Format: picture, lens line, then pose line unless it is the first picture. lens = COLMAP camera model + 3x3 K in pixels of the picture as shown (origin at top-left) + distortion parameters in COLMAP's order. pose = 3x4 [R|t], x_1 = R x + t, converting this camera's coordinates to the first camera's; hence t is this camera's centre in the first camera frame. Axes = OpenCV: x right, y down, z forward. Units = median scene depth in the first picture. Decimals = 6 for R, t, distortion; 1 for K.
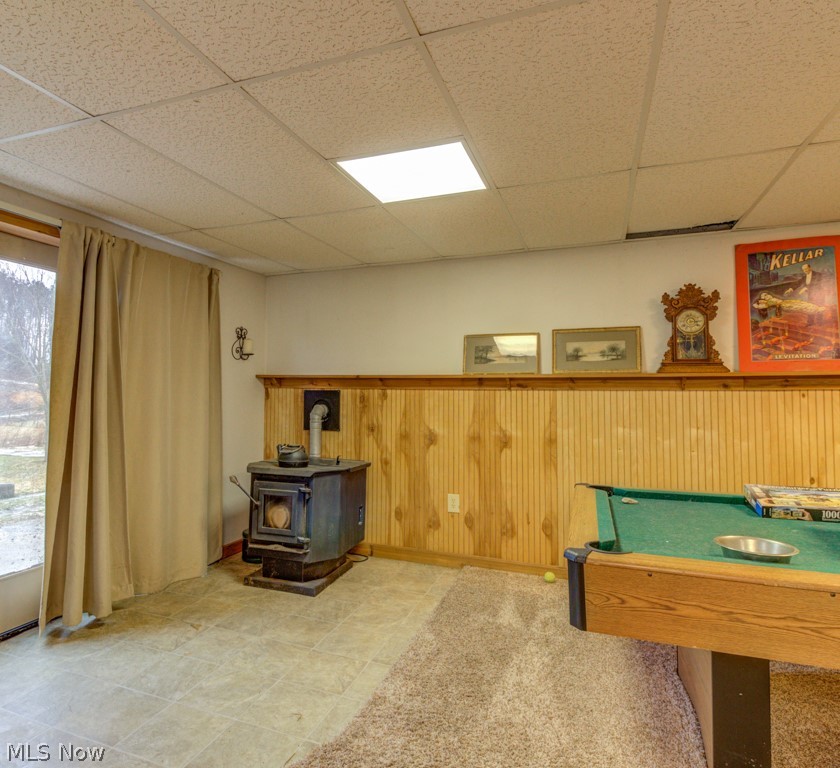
lens RADIAL K [[496.2, 0, 419.8], [0, 496.2, 385.9], [0, 0, 1]] dist [0.019151, -0.007936]
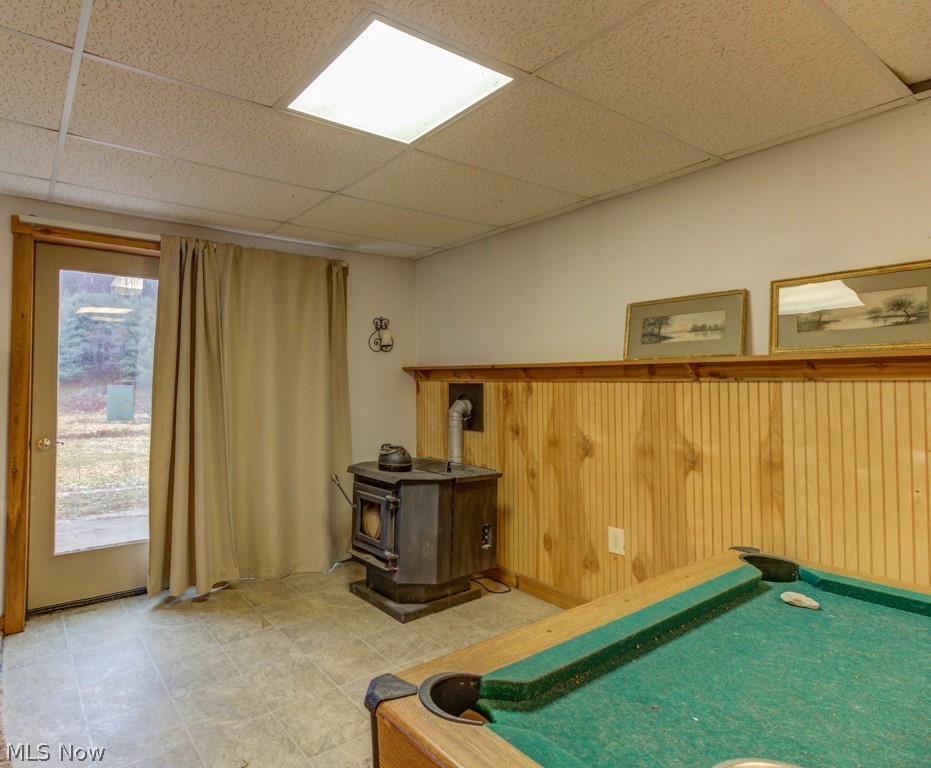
lens RADIAL K [[518.4, 0, 465.6], [0, 518.4, 379.0], [0, 0, 1]] dist [0.008098, -0.000759]
pose [[0.819181, -0.008716, -0.573469, 0.326138], [0.011744, 0.999930, 0.001578, -0.000218], [0.573415, -0.008027, 0.819226, 0.270663]]
